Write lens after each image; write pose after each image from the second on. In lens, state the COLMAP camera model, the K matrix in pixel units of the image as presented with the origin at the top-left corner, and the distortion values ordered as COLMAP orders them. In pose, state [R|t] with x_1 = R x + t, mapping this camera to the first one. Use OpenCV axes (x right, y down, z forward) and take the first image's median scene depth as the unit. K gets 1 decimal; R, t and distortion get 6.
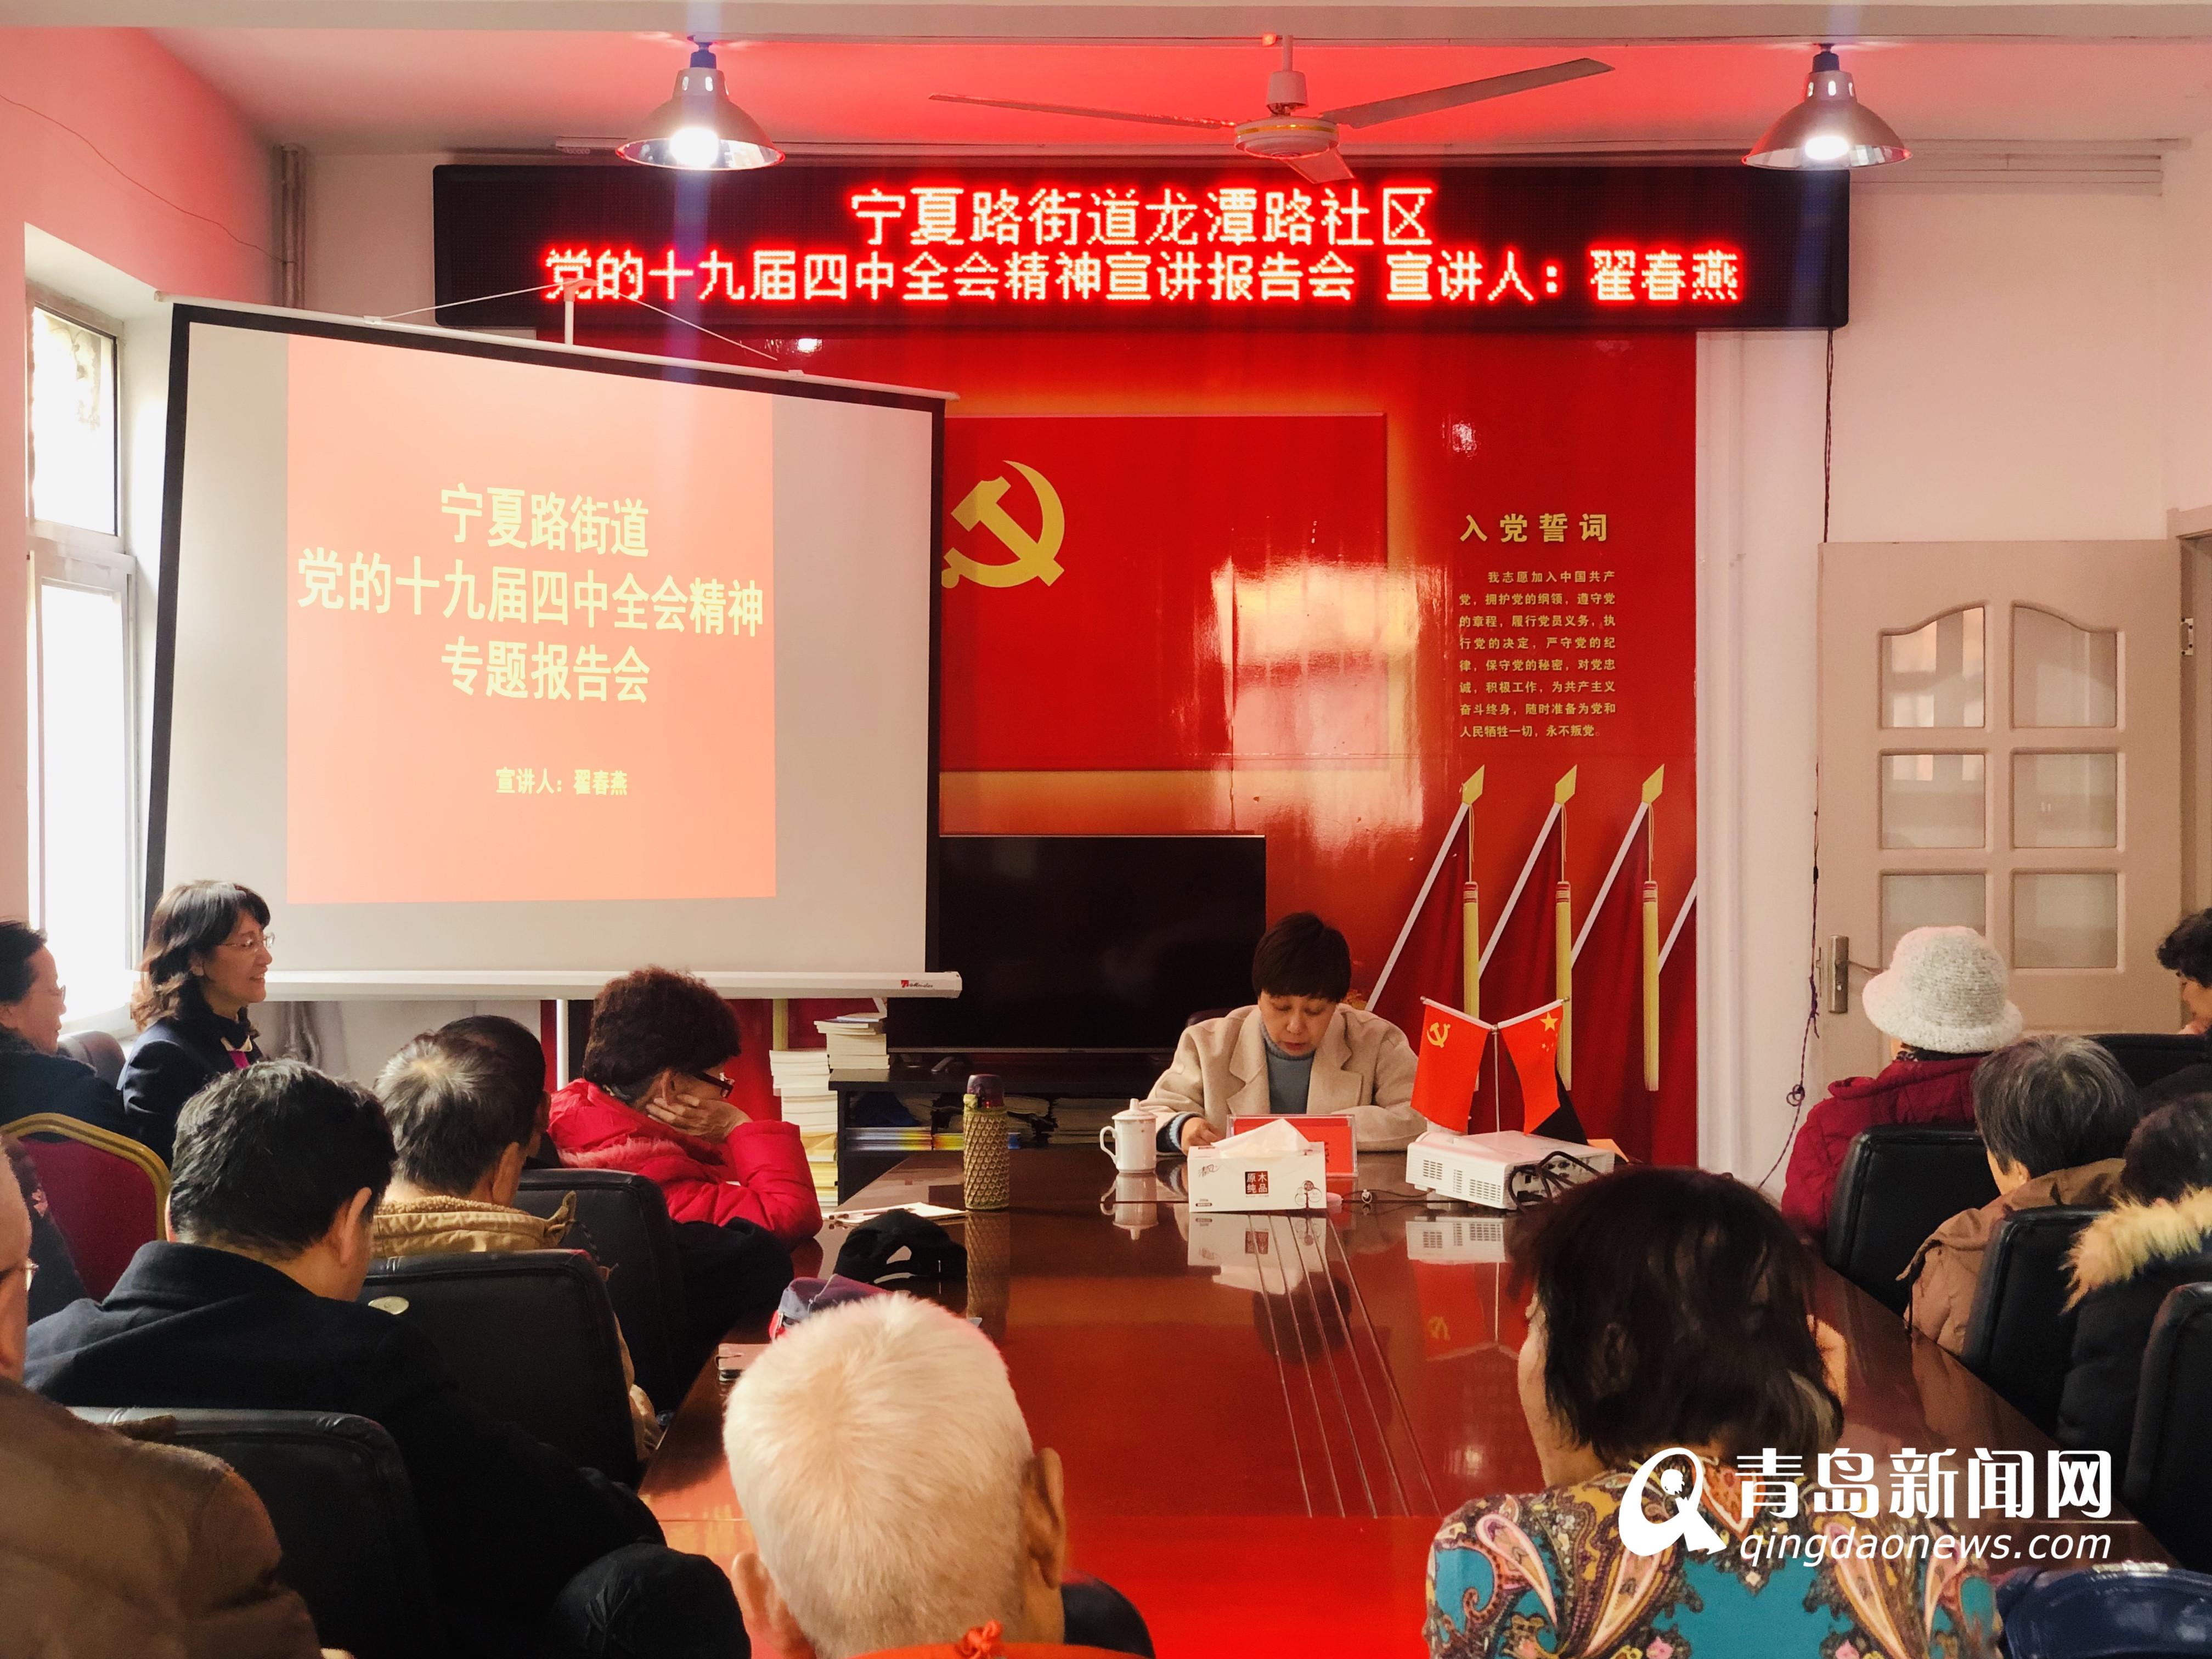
lens RADIAL K [[3375.0, 0, 1106.0], [0, 3375.0, 829.5], [0, 0, 1]] dist [0.045425, 0.038231]
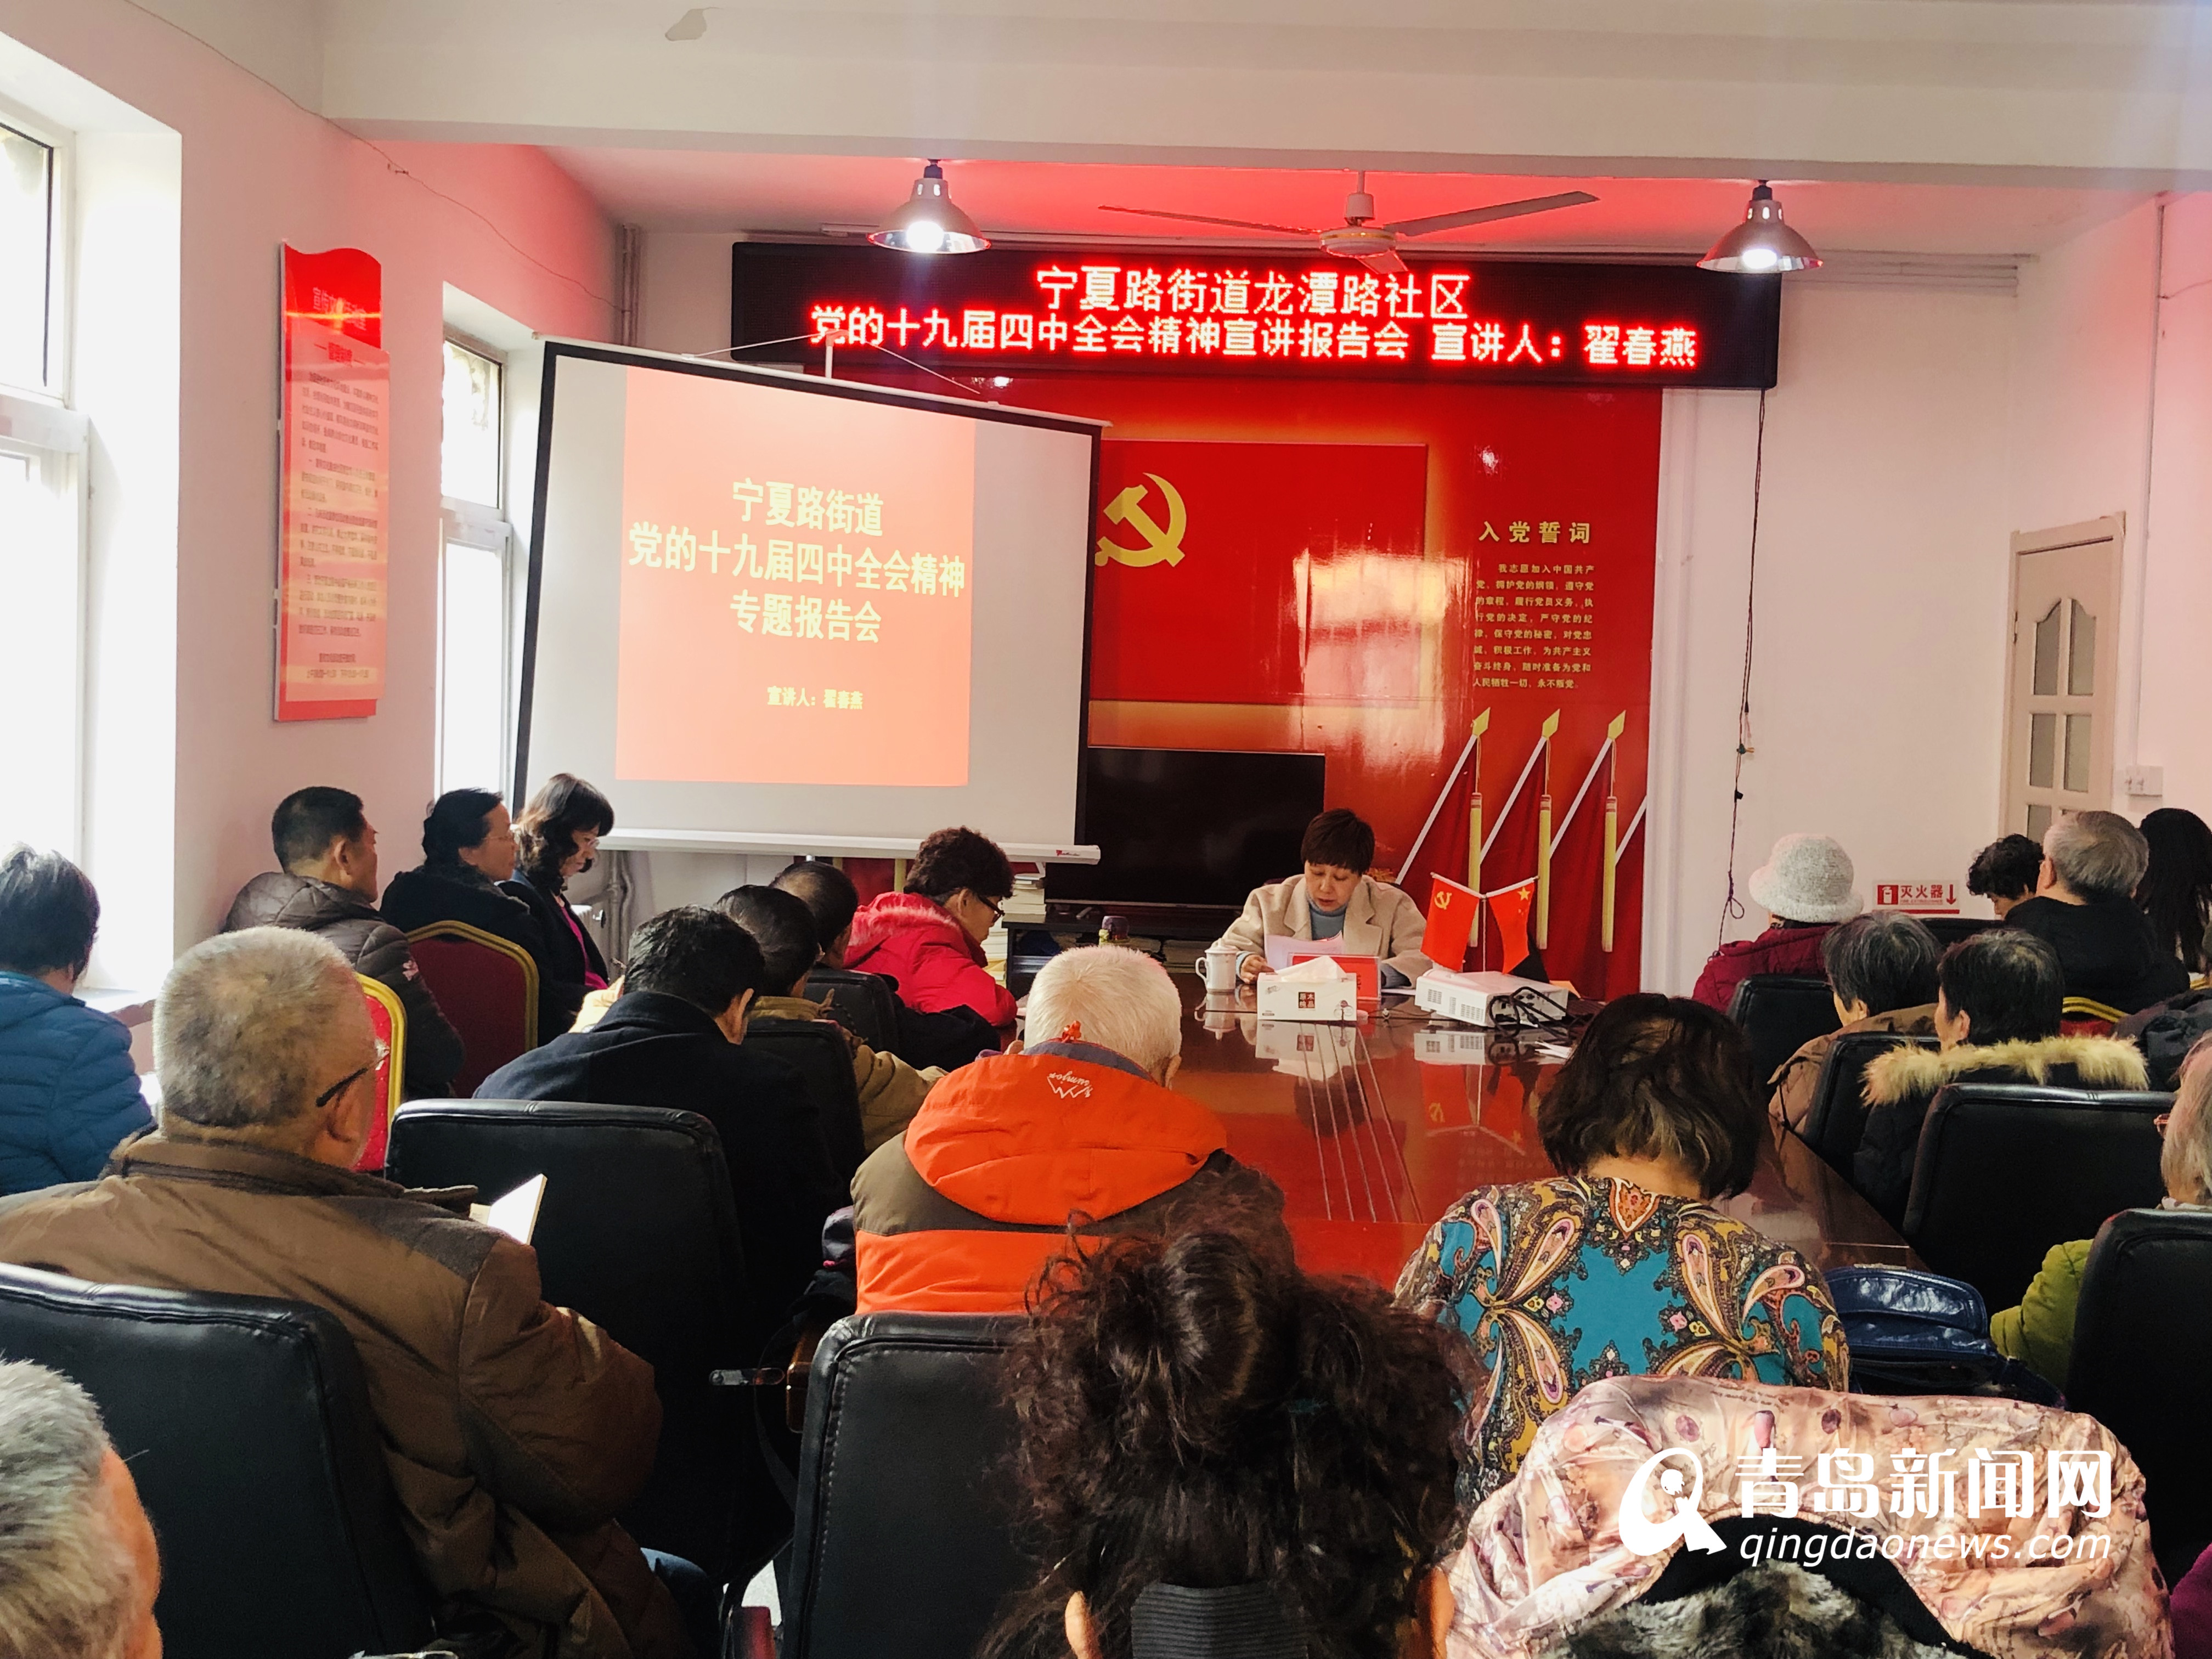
lens RADIAL K [[2892.1, 0, 1106.0], [0, 2892.1, 829.5], [0, 0, 1]] dist [0.291551, -2.083762]
pose [[0.998659, 0.033305, -0.039639, 0.006051], [-0.032313, 0.999154, 0.025424, 0.005411], [0.040452, -0.024109, 0.998891, -0.176489]]
